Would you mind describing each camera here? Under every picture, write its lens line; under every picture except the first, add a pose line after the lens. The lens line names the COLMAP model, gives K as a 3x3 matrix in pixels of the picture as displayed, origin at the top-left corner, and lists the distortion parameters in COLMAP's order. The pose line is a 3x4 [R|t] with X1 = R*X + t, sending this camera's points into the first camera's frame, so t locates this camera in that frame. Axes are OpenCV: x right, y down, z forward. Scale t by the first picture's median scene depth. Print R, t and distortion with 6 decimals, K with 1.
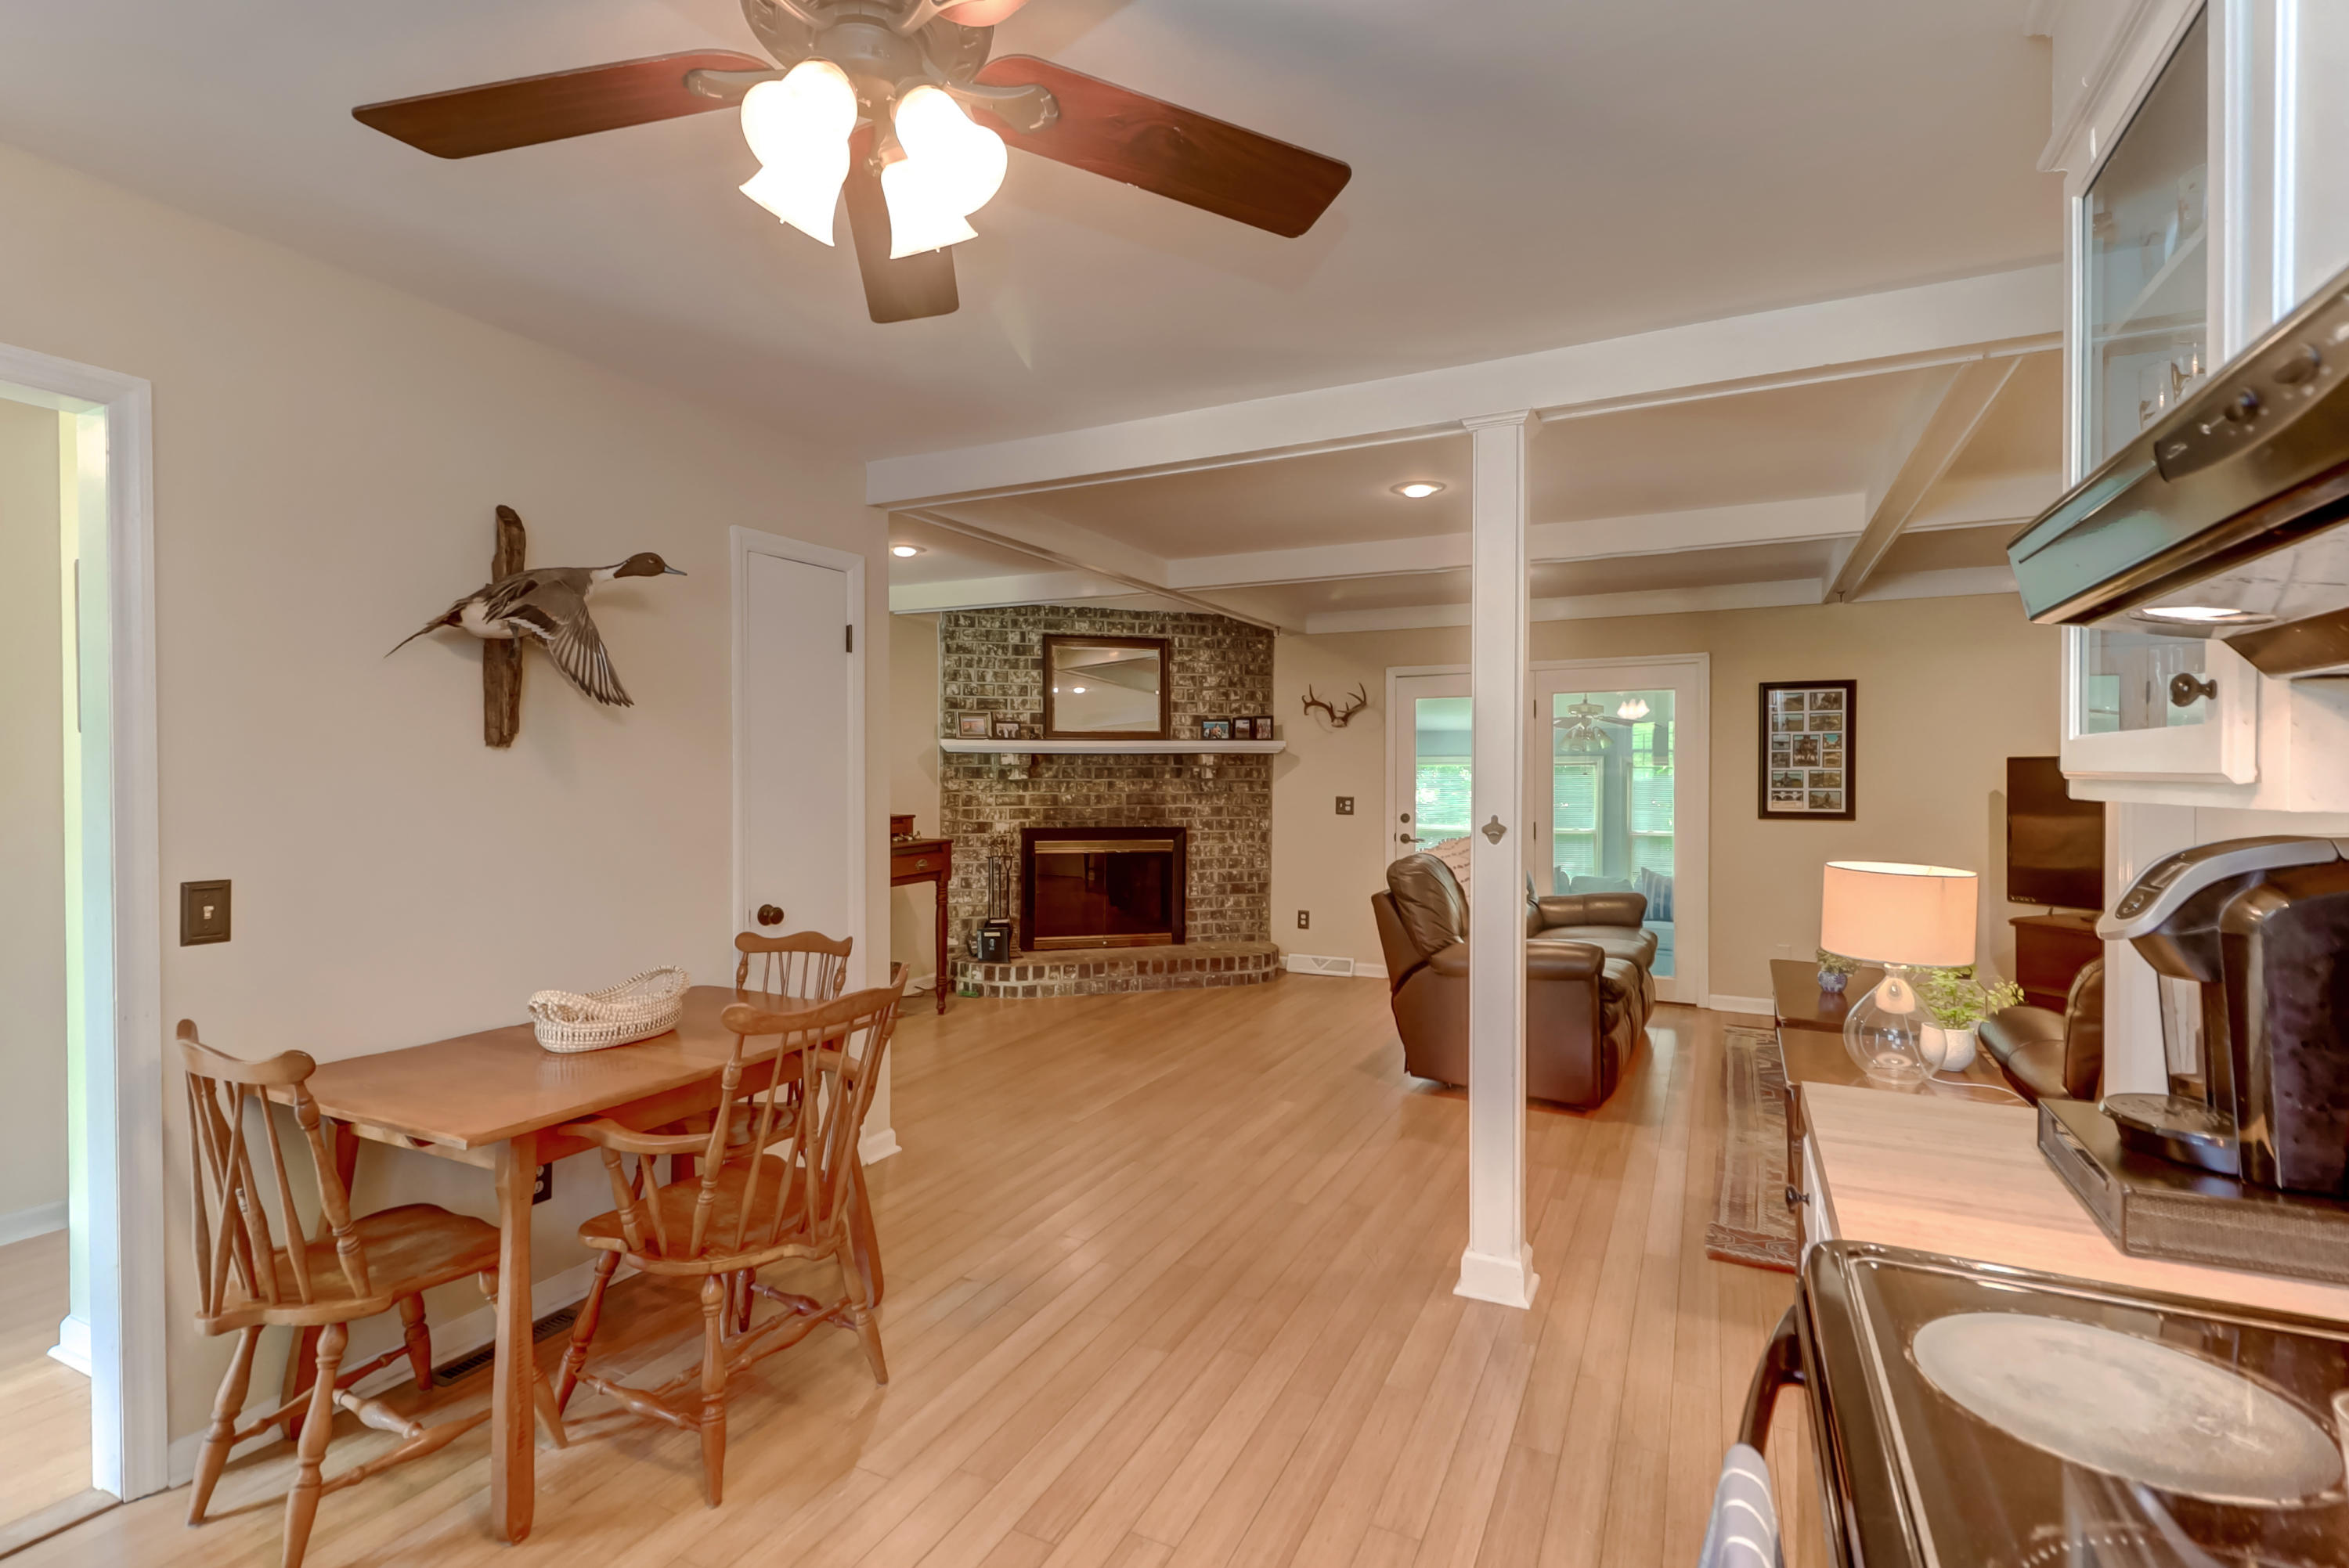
lens RADIAL K [[1049.2, 0, 1177.6], [0, 1049.2, 796.1], [0, 0, 1]] dist [-0.001412, -0.000151]
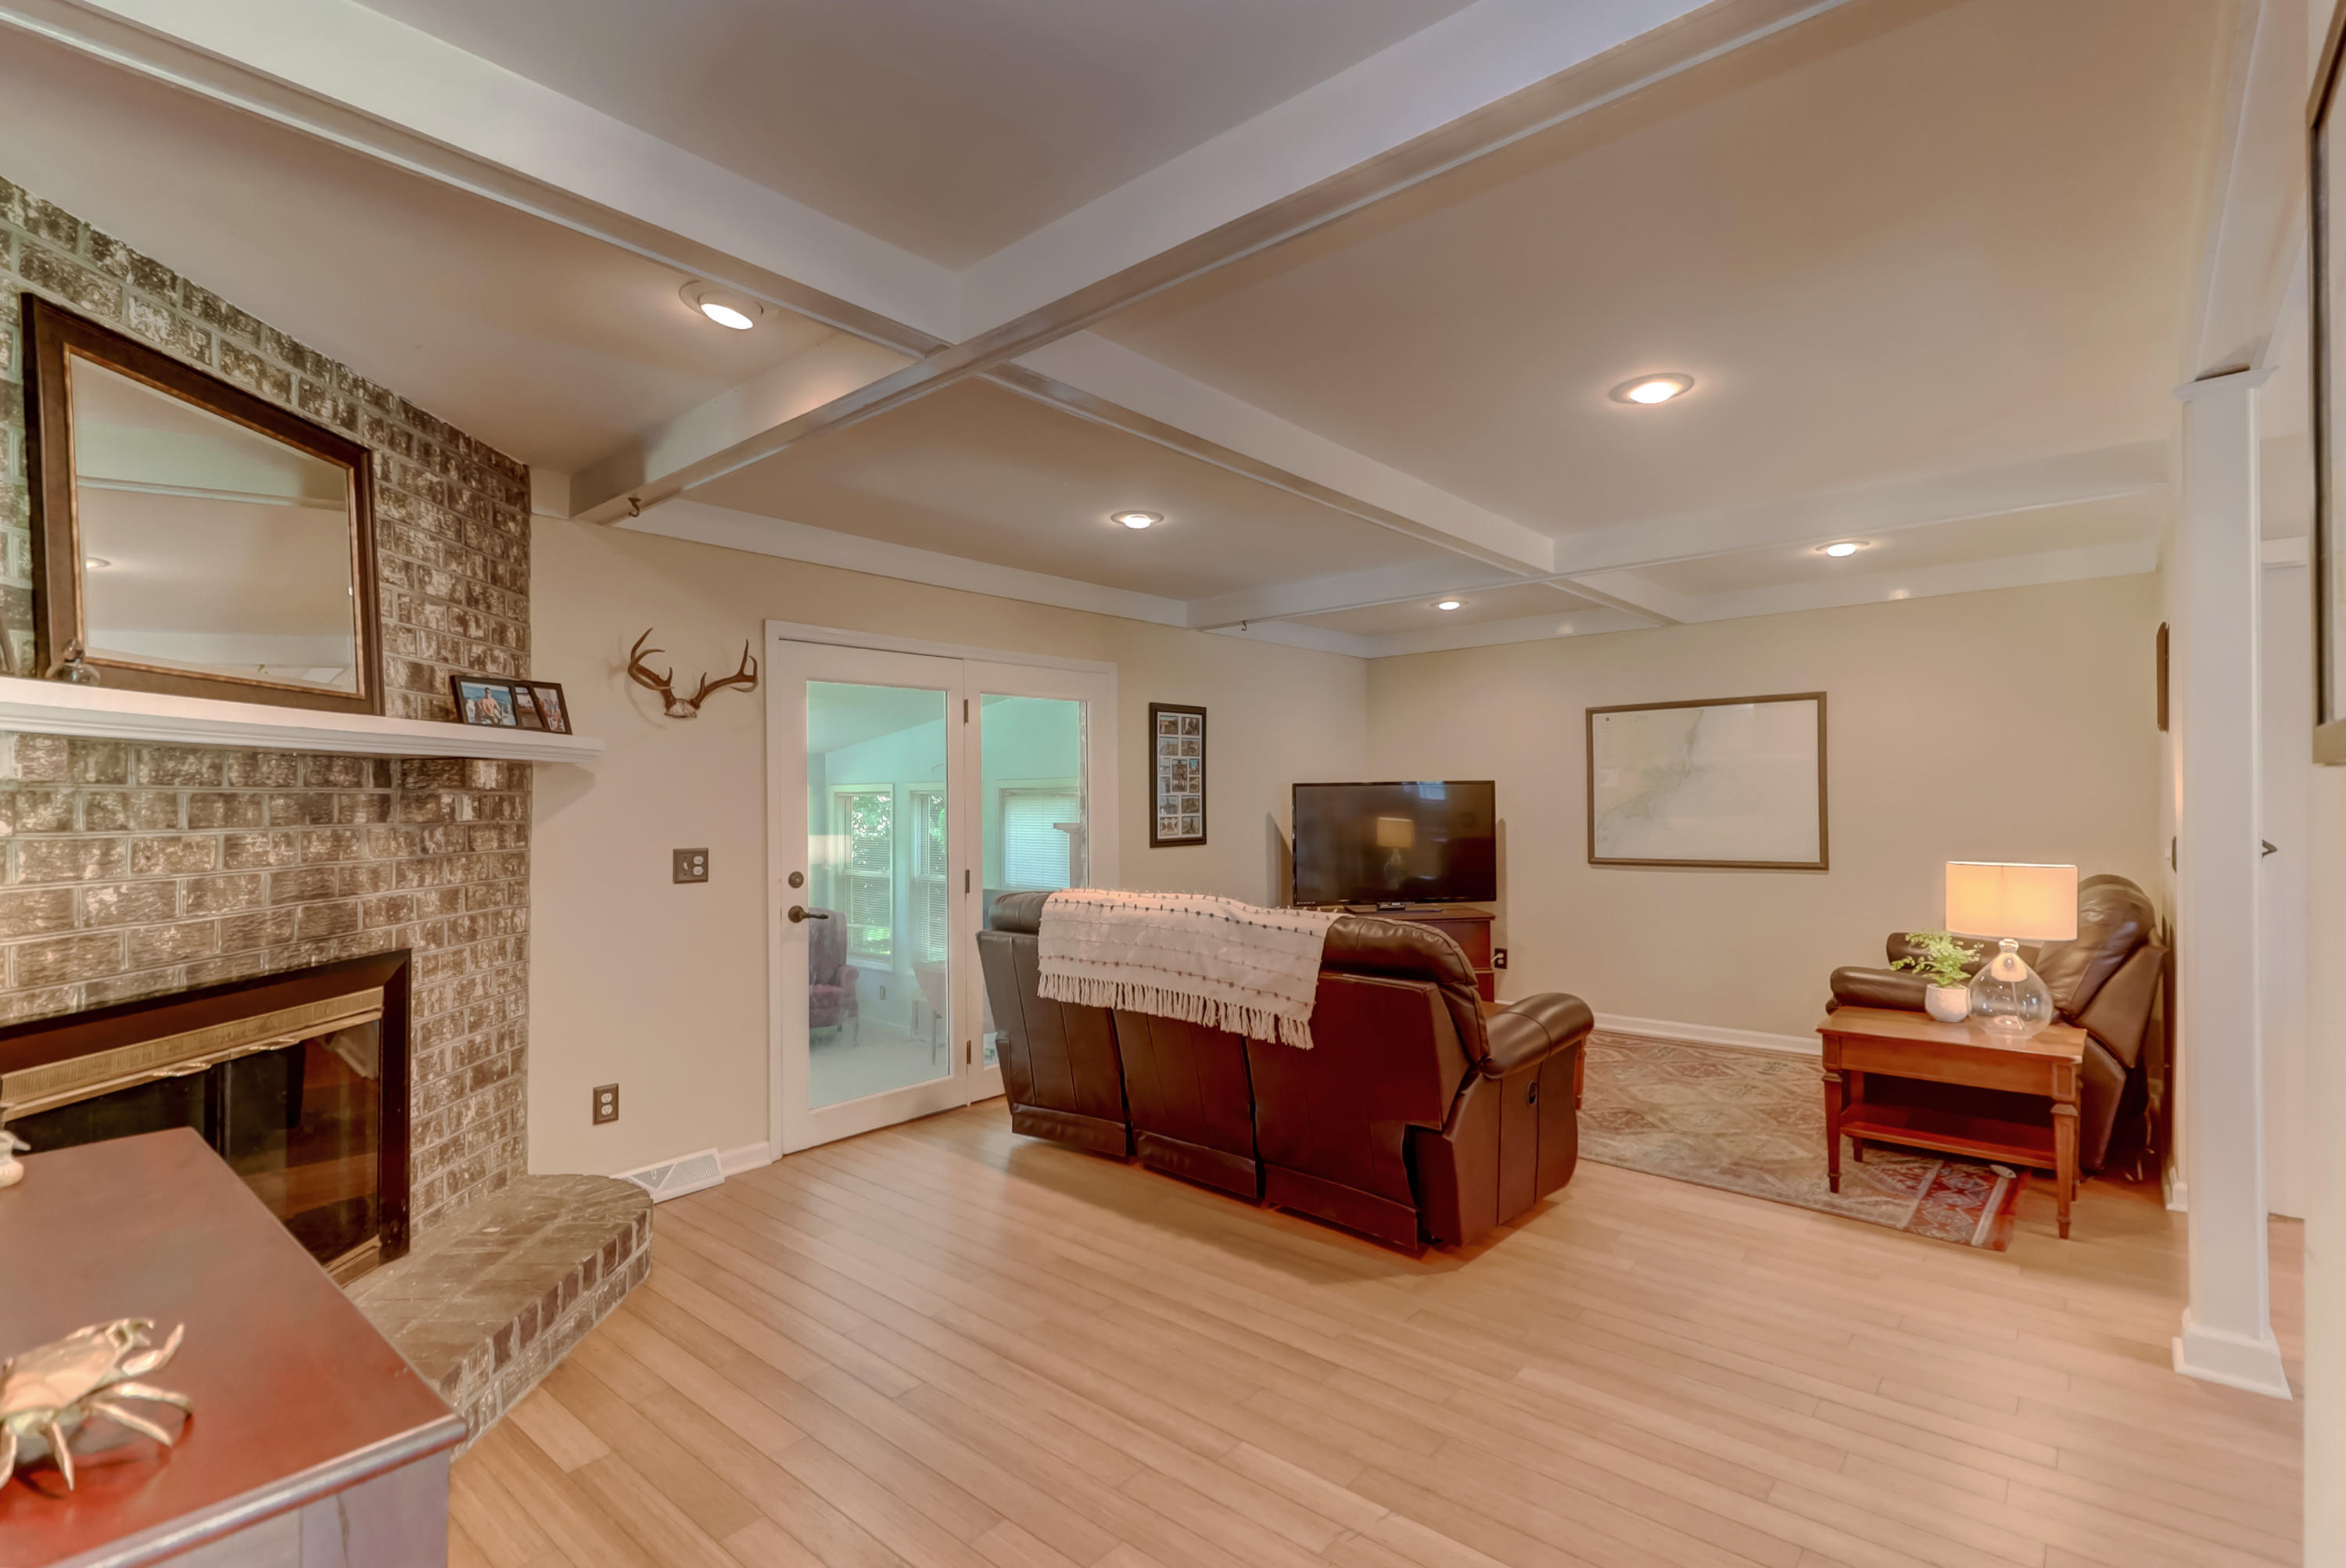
lens RADIAL K [[1066.9, 0, 1163.4], [0, 1066.9, 806.6], [0, 0, 1]] dist [-0.000323, -0.007608]
pose [[0.247479, -0.010350, 0.968838, -0.334238], [0.033881, 0.999424, 0.002022, -0.015347], [-0.968301, 0.032325, 0.247687, 0.694490]]
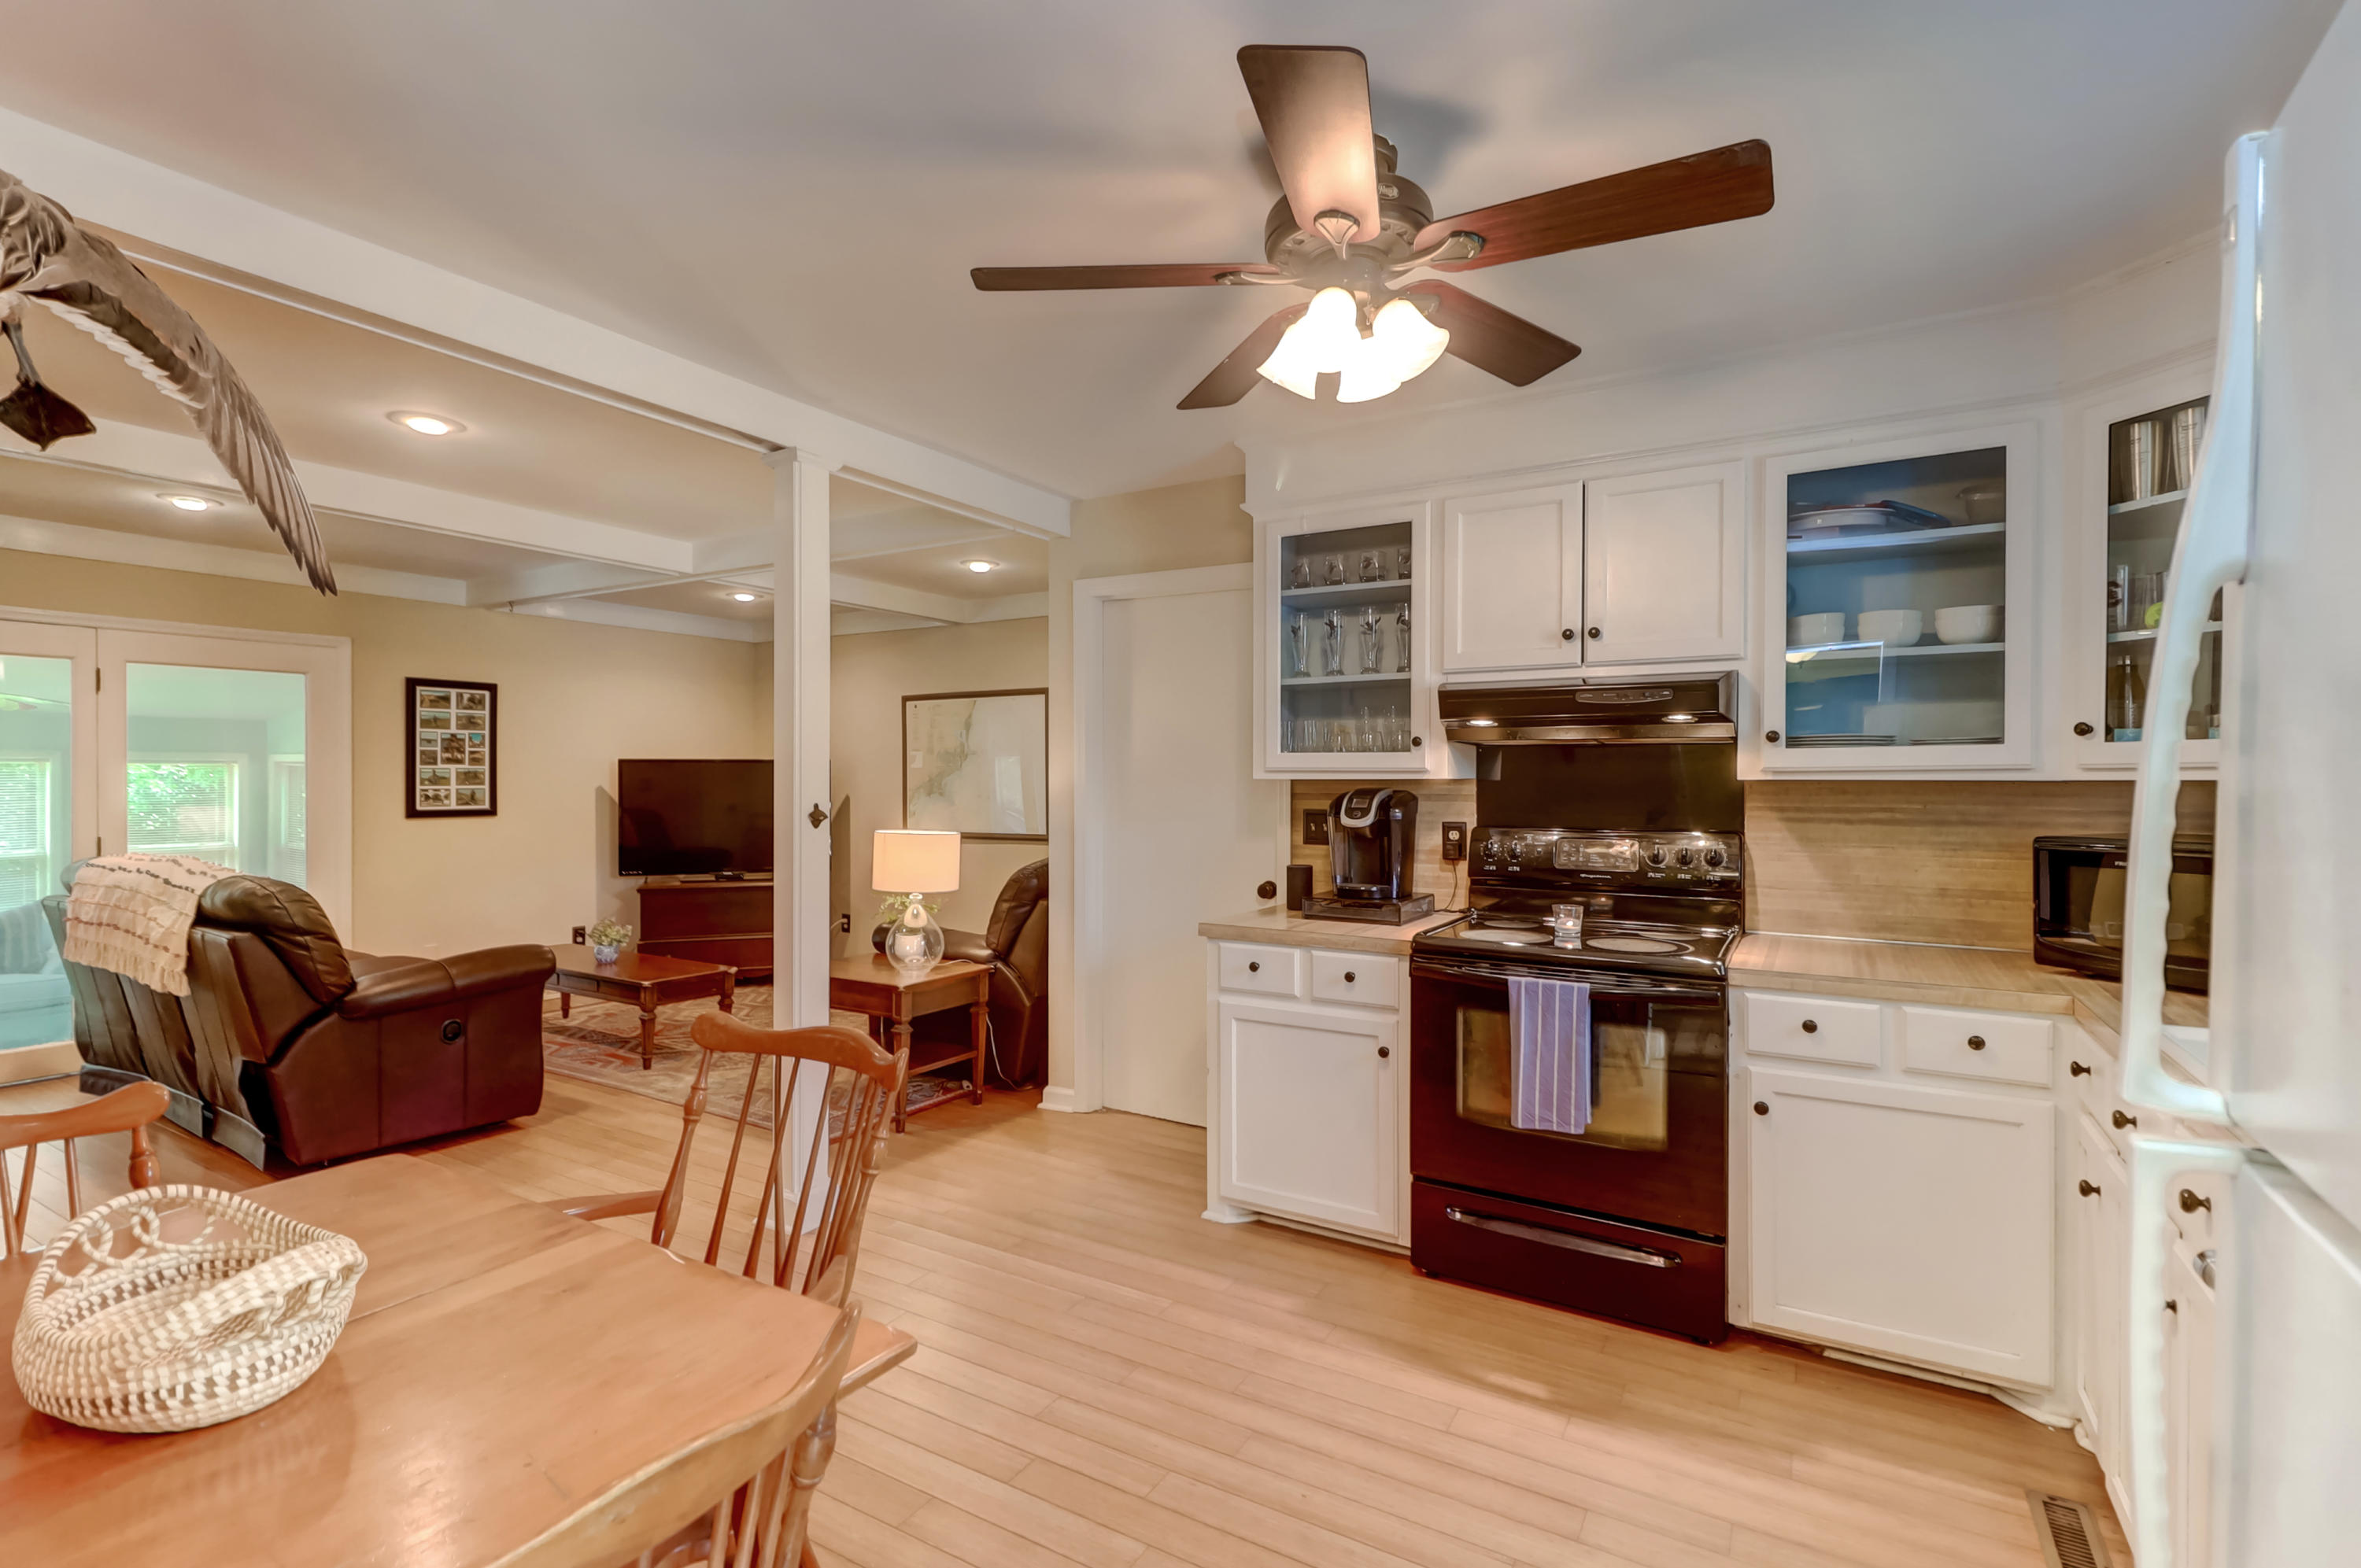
lens RADIAL K [[1069.0, 0, 1180.5], [0, 1069.0, 784.0], [0, 0, 1]] dist [0.015034, -0.000305]
pose [[0.056735, -0.005307, 0.998375, -0.359327], [0.019945, 0.999792, 0.004181, 0.000179], [-0.998190, 0.019675, 0.056829, 0.218017]]
